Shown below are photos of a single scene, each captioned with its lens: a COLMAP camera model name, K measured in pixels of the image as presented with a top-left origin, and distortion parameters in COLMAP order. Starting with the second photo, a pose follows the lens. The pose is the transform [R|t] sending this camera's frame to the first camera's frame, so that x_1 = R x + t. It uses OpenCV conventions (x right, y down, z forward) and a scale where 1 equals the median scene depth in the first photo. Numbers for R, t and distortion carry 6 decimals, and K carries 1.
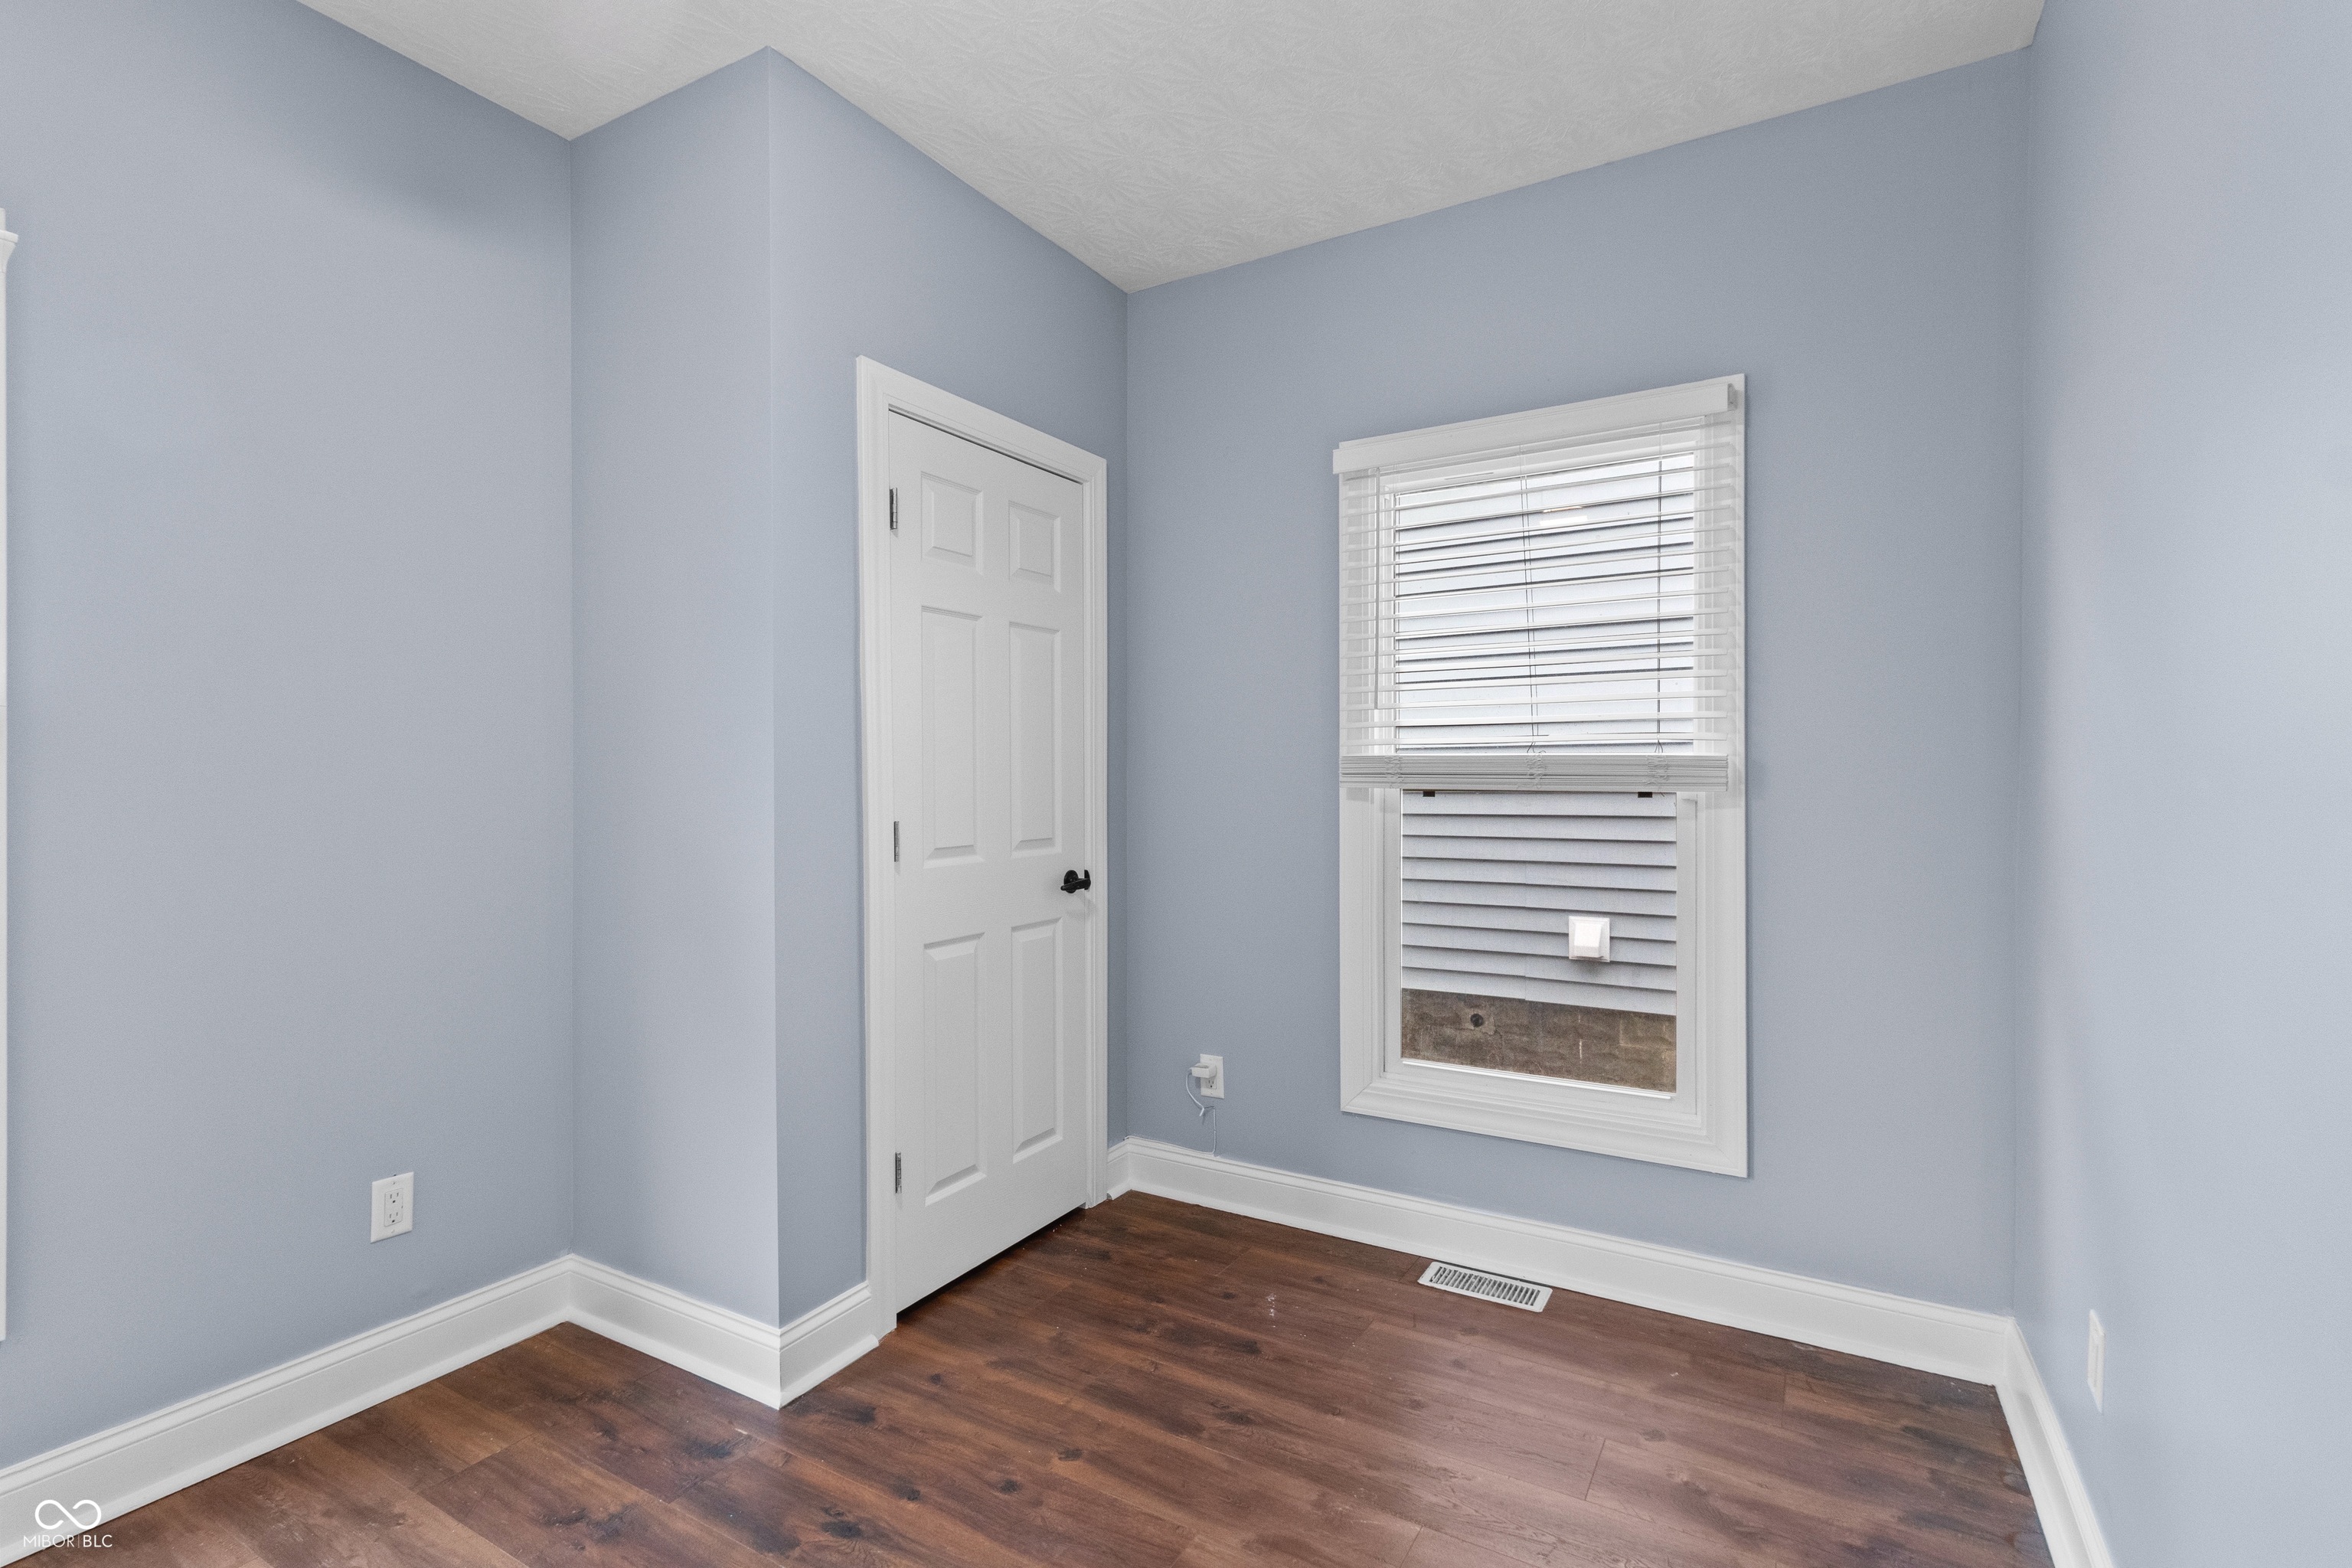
lens RADIAL K [[1110.8, 0, 1192.0], [0, 1110.8, 784.1], [0, 0, 1]] dist [0.019549, -0.002222]
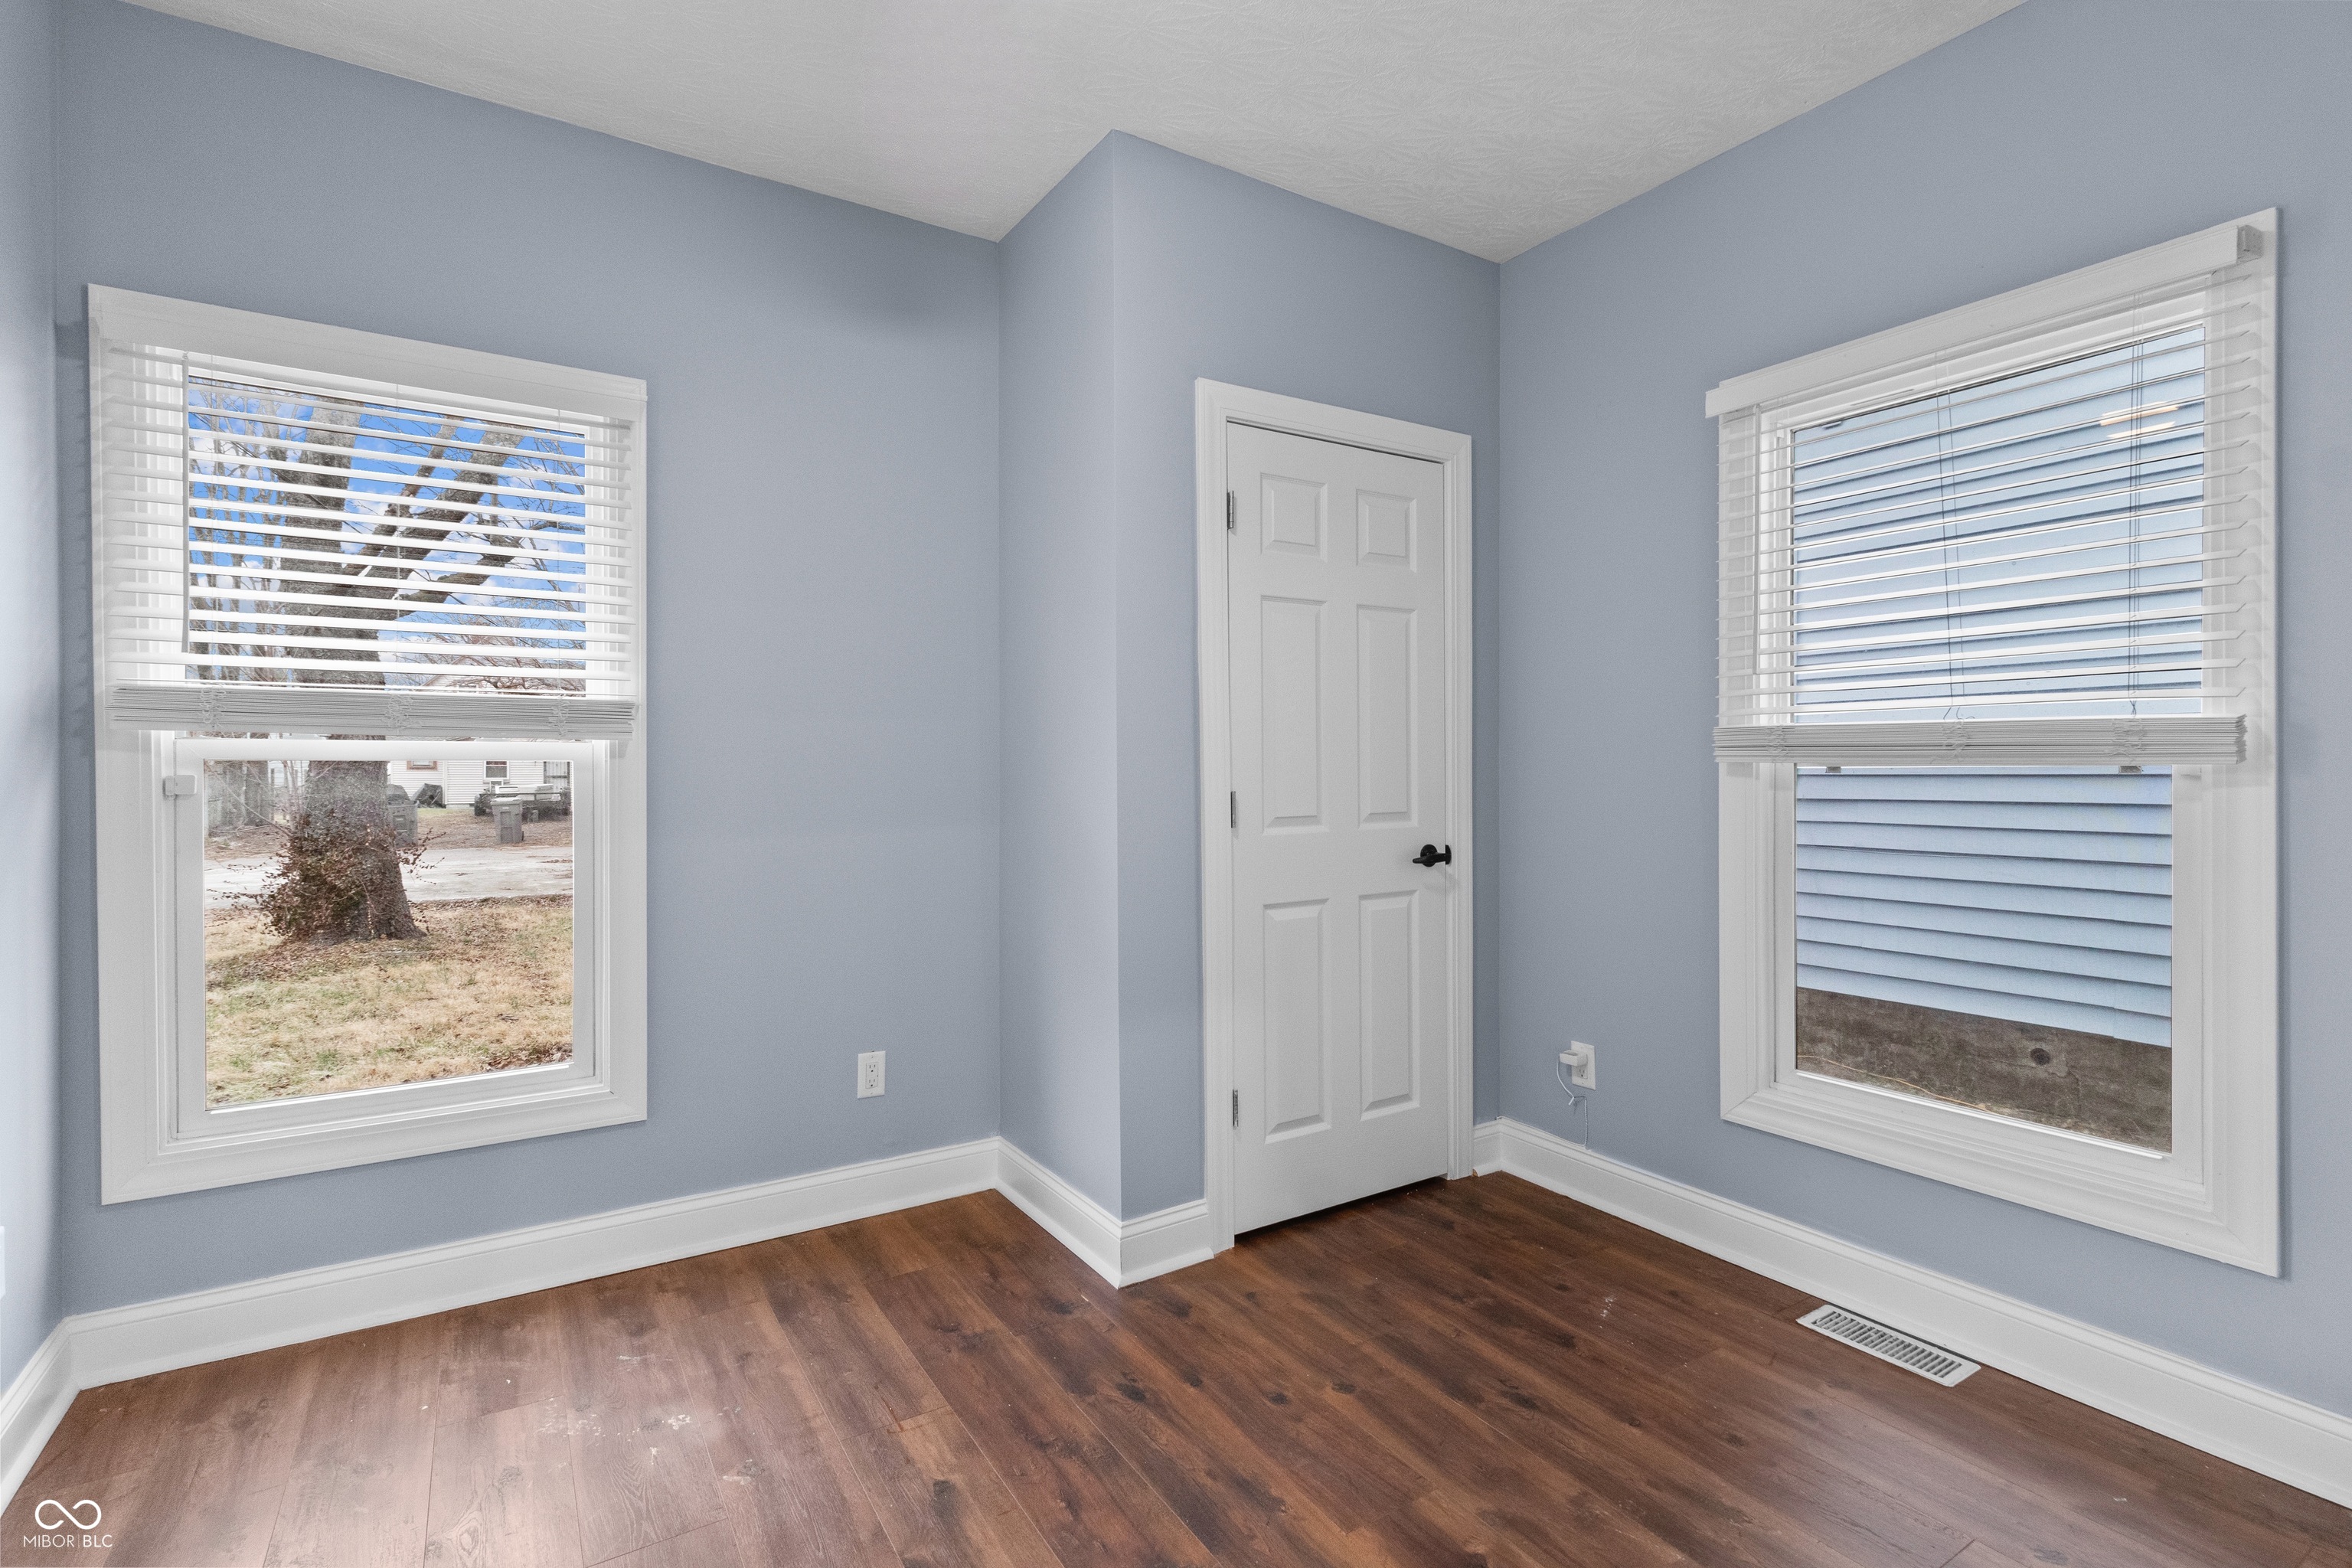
lens RADIAL K [[1110.8, 0, 1198.3], [0, 1110.8, 770.0], [0, 0, 1]] dist [0.019549, -0.002222]
pose [[0.892480, 0.000431, -0.451087, 0.192004], [-0.000404, 1.000000, 0.000156, 0.011205], [0.451087, 0.000043, 0.892480, -0.005244]]
